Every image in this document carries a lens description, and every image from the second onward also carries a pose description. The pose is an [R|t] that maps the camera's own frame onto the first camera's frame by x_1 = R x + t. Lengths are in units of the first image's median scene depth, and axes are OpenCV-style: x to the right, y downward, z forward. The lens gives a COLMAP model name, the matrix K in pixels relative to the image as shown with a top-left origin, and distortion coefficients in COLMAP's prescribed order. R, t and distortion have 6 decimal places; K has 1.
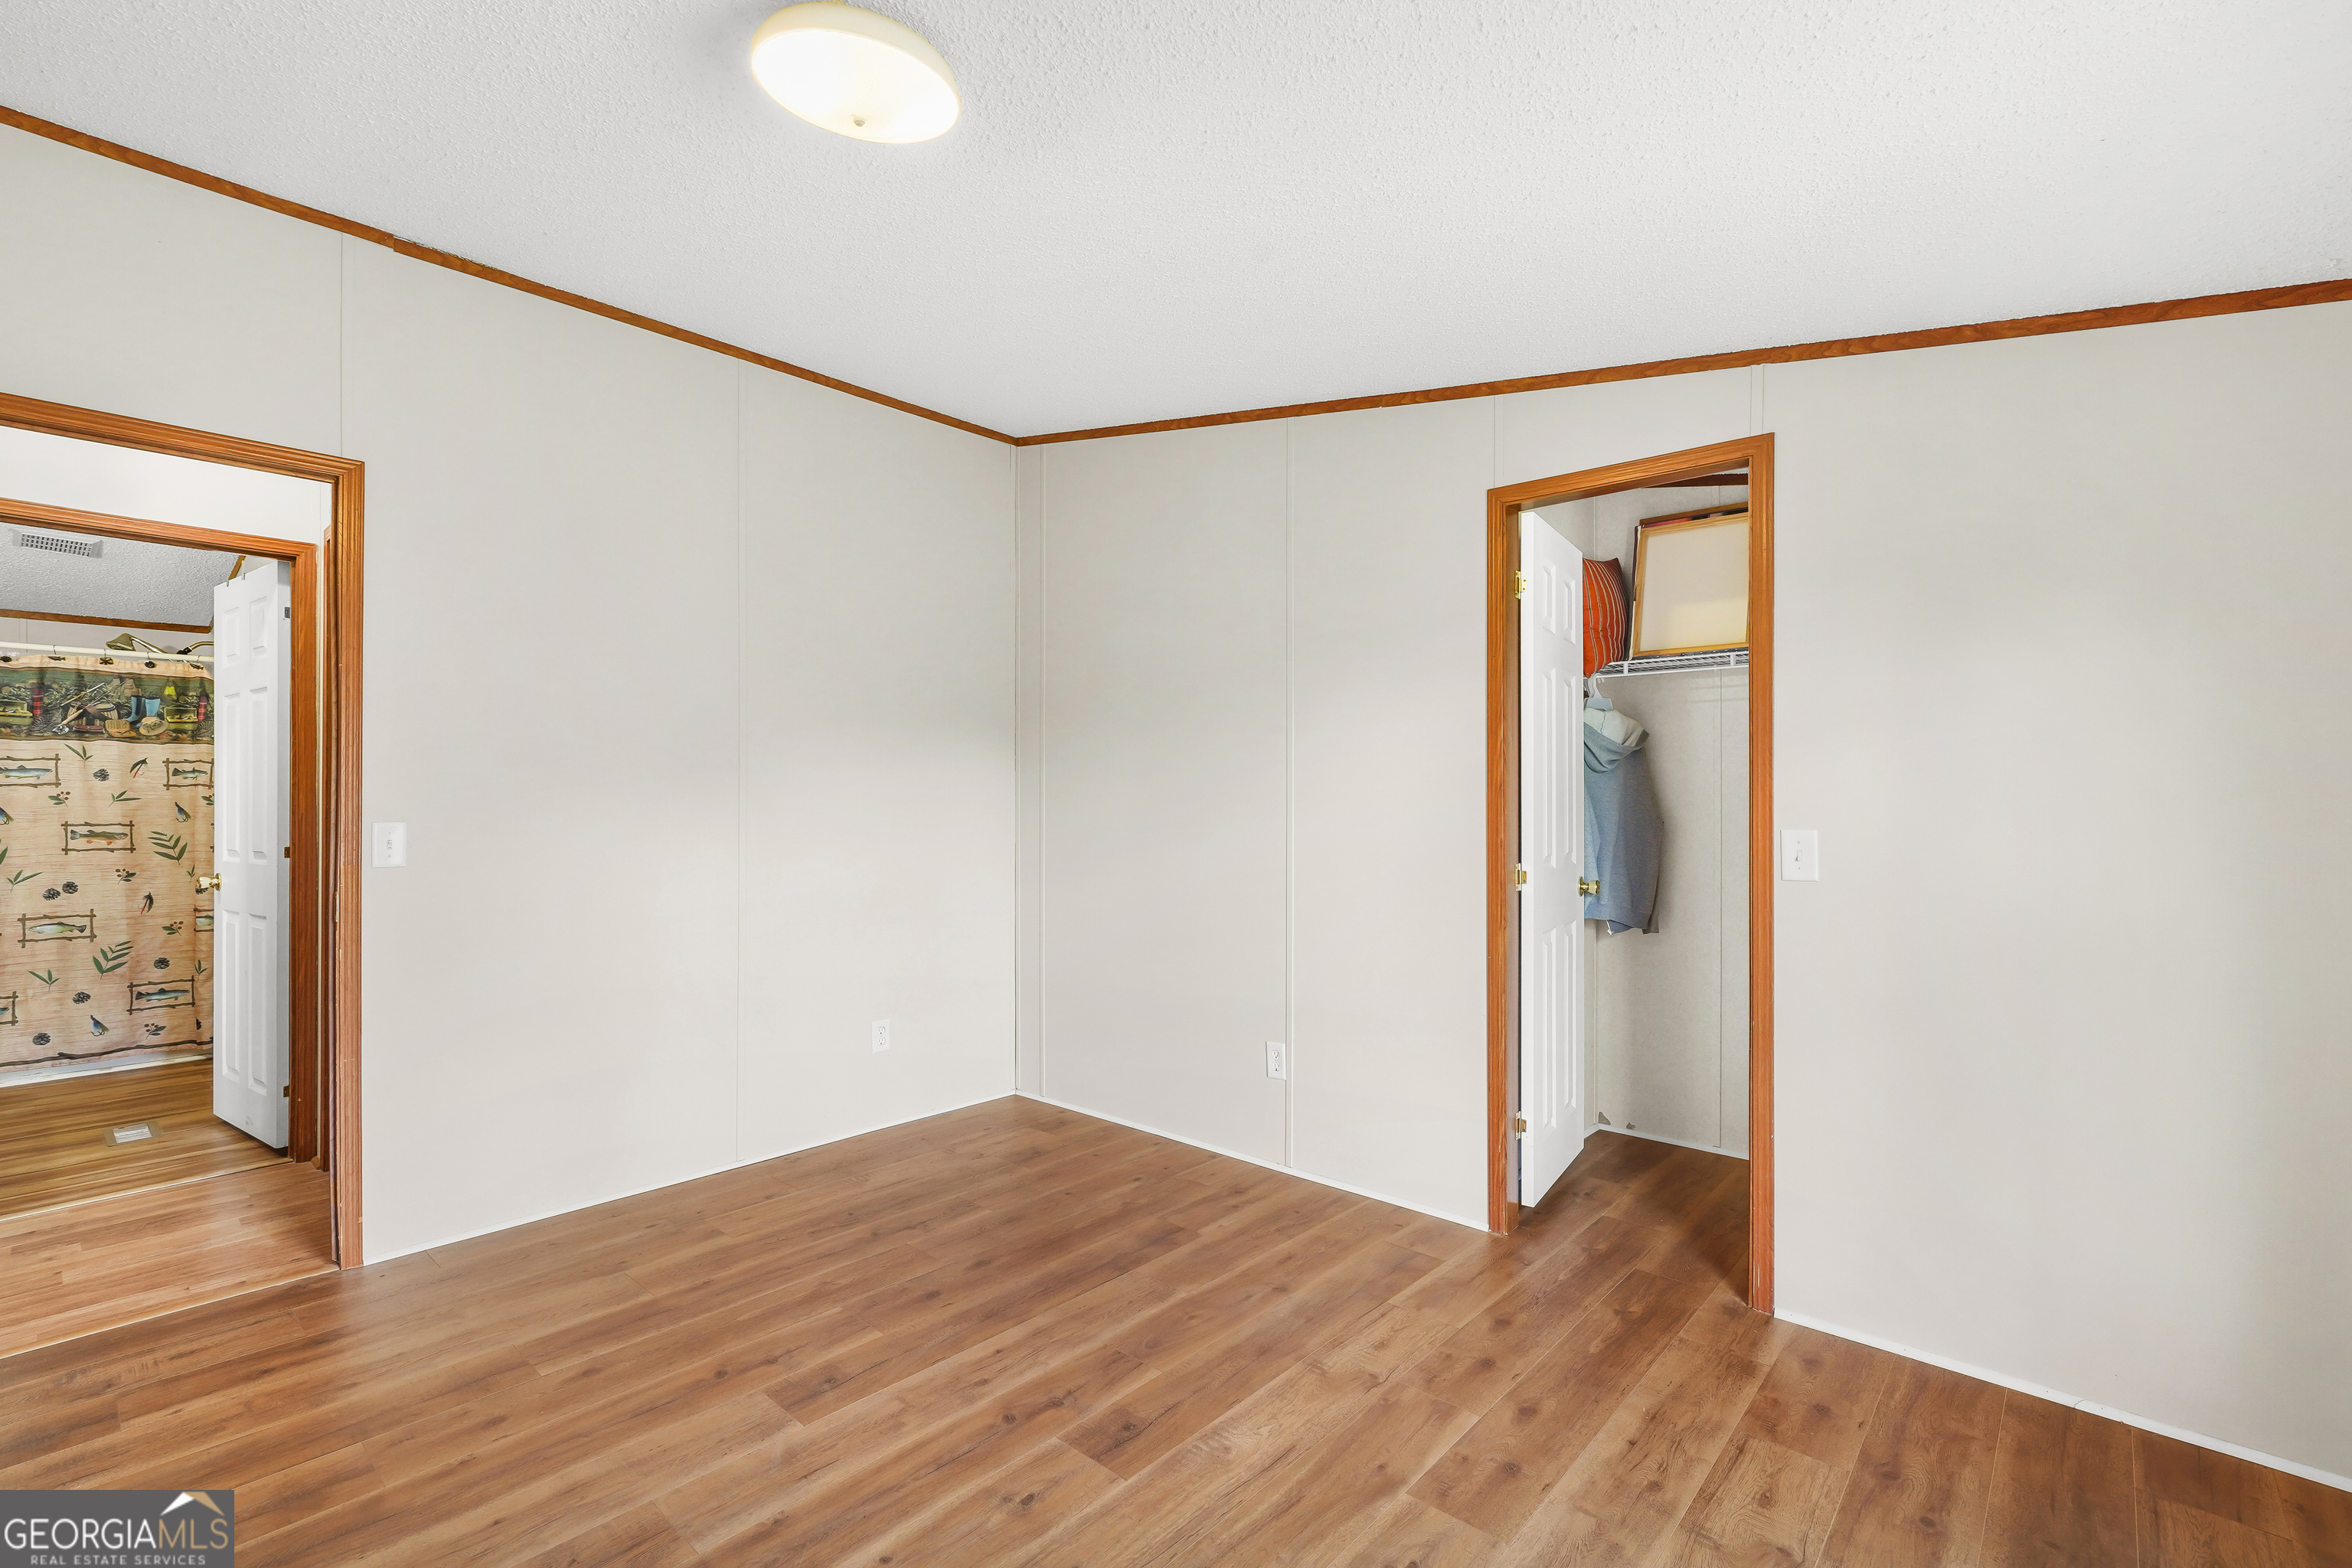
lens RADIAL K [[1044.6, 0, 1164.1], [0, 1044.6, 795.1], [0, 0, 1]] dist [-0.012462, 0.005485]
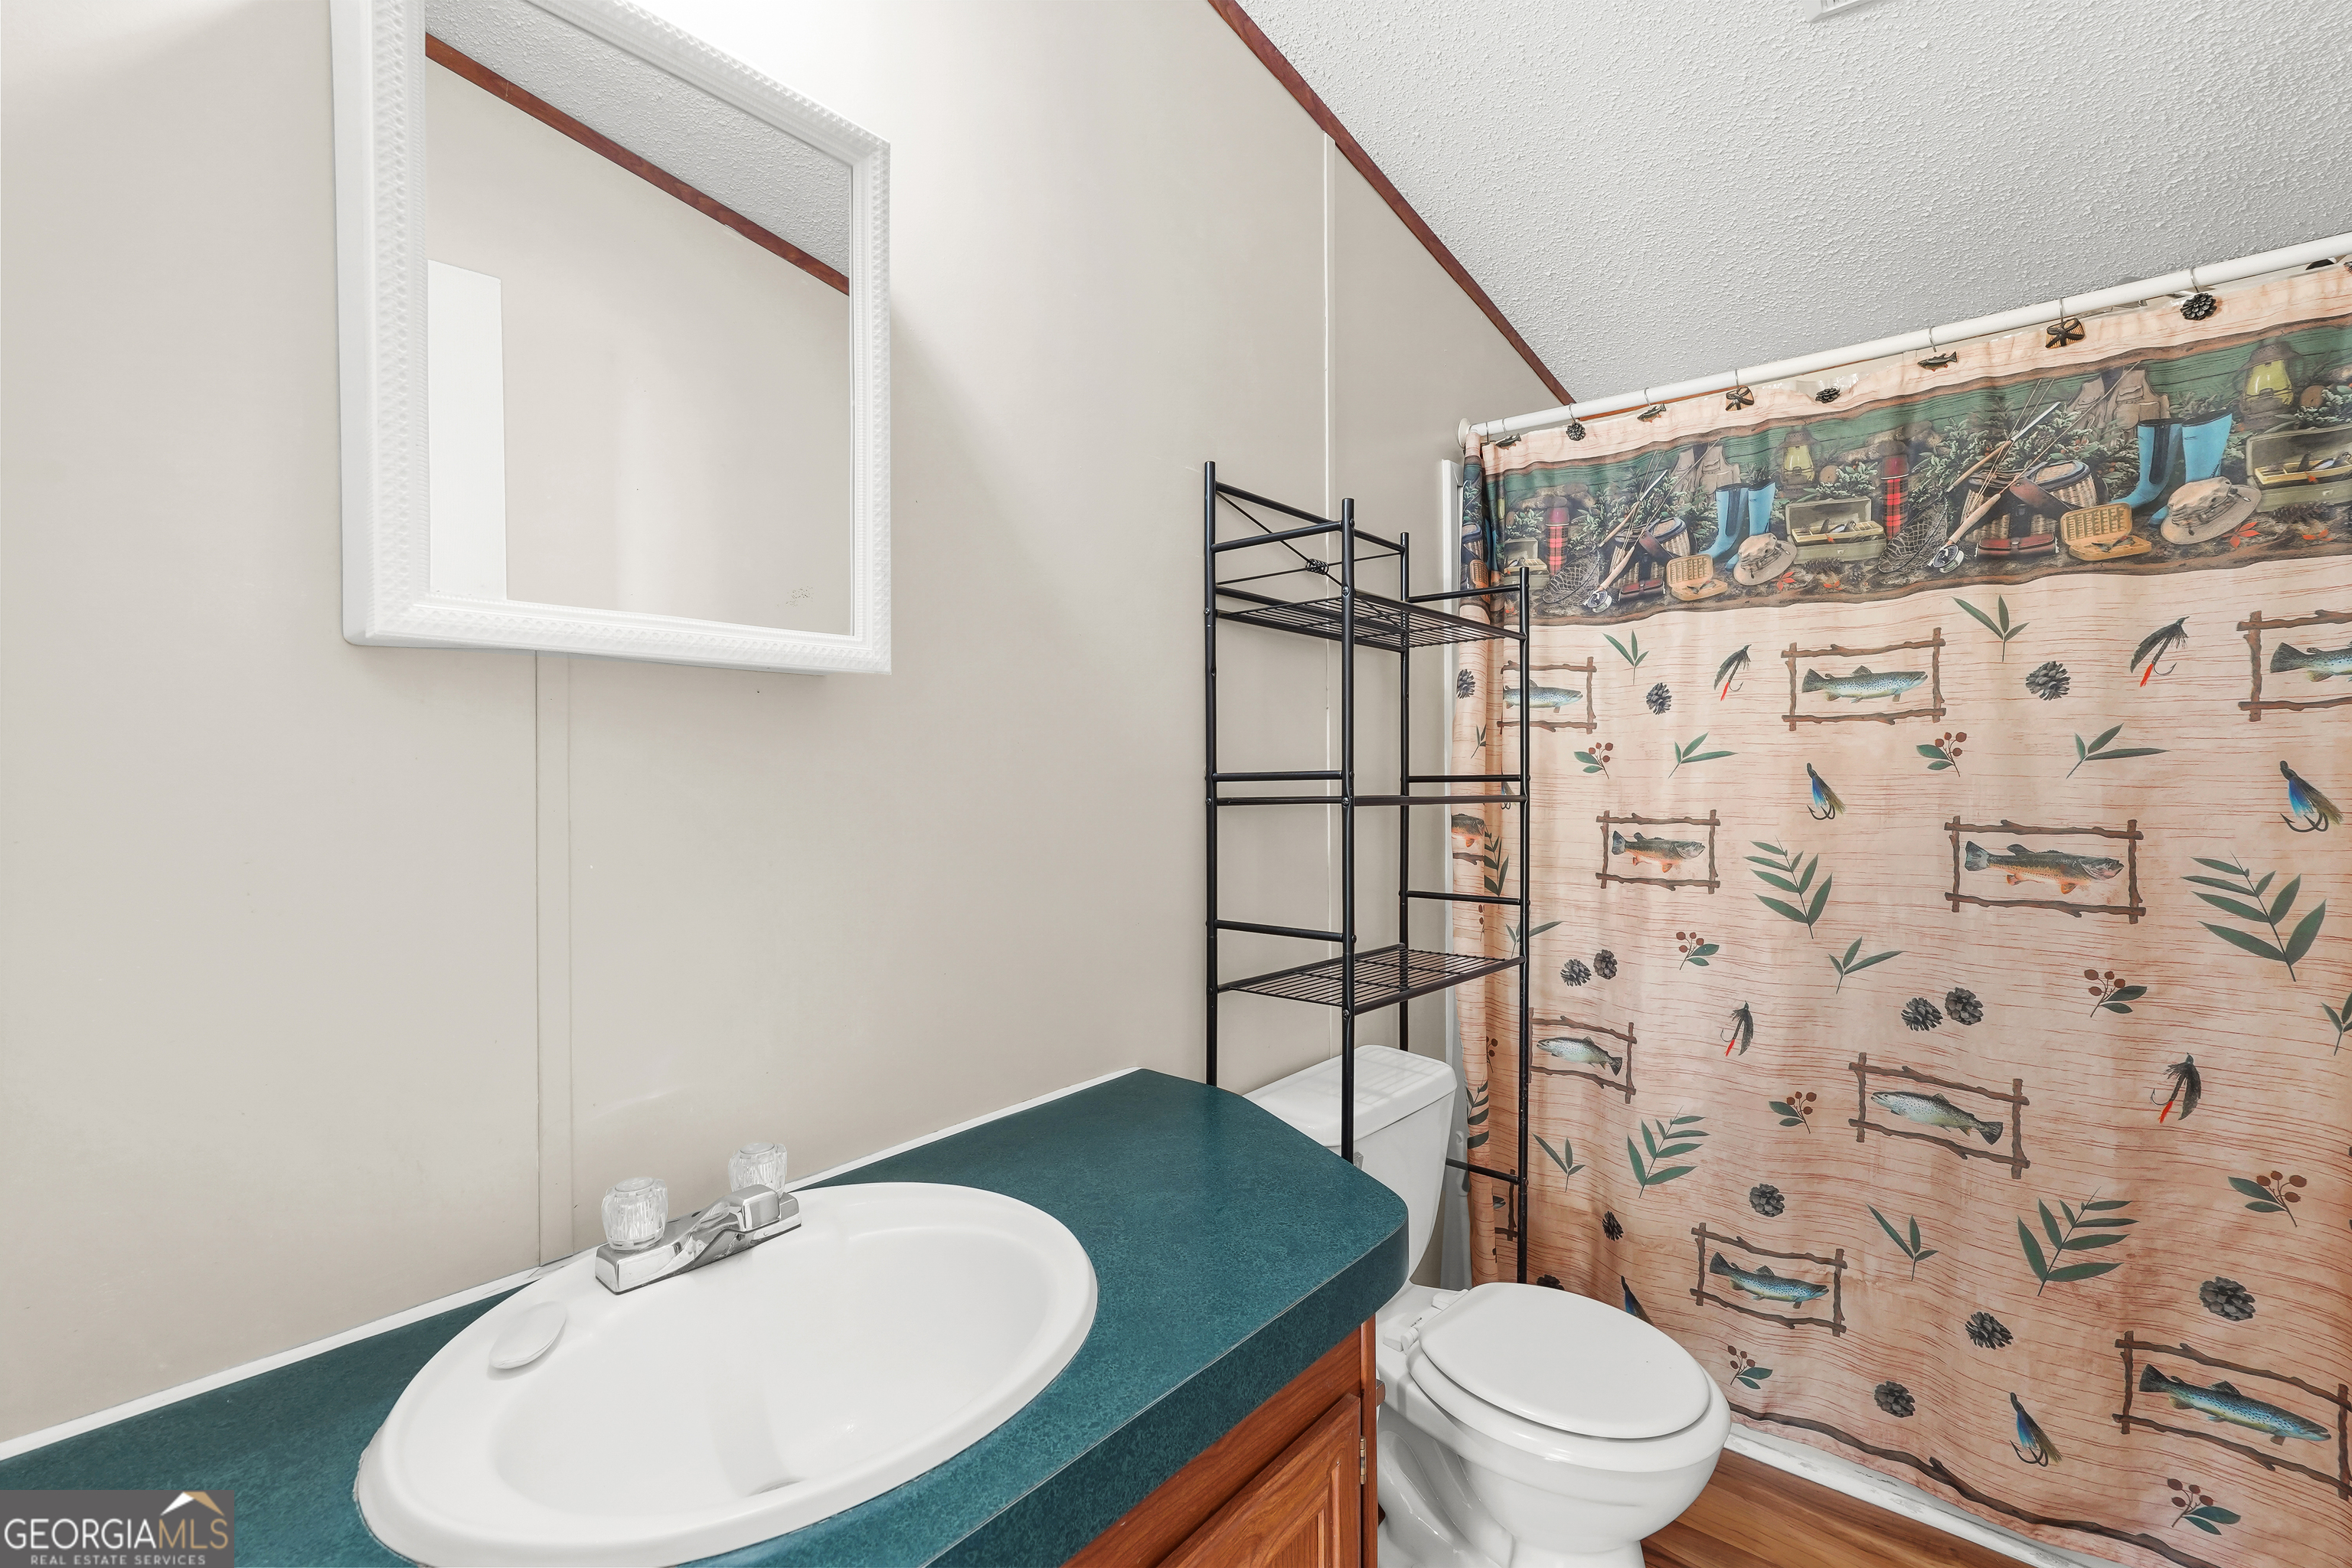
lens RADIAL K [[1044.6, 0, 1169.3], [0, 1044.6, 782.3], [0, 0, 1]] dist [-0.012462, 0.005485]
pose [[0.029242, 0.011687, -0.999504, -0.700384], [0.000575, 0.999931, 0.011709, 0.009127], [0.999572, -0.000917, 0.029233, 0.709200]]
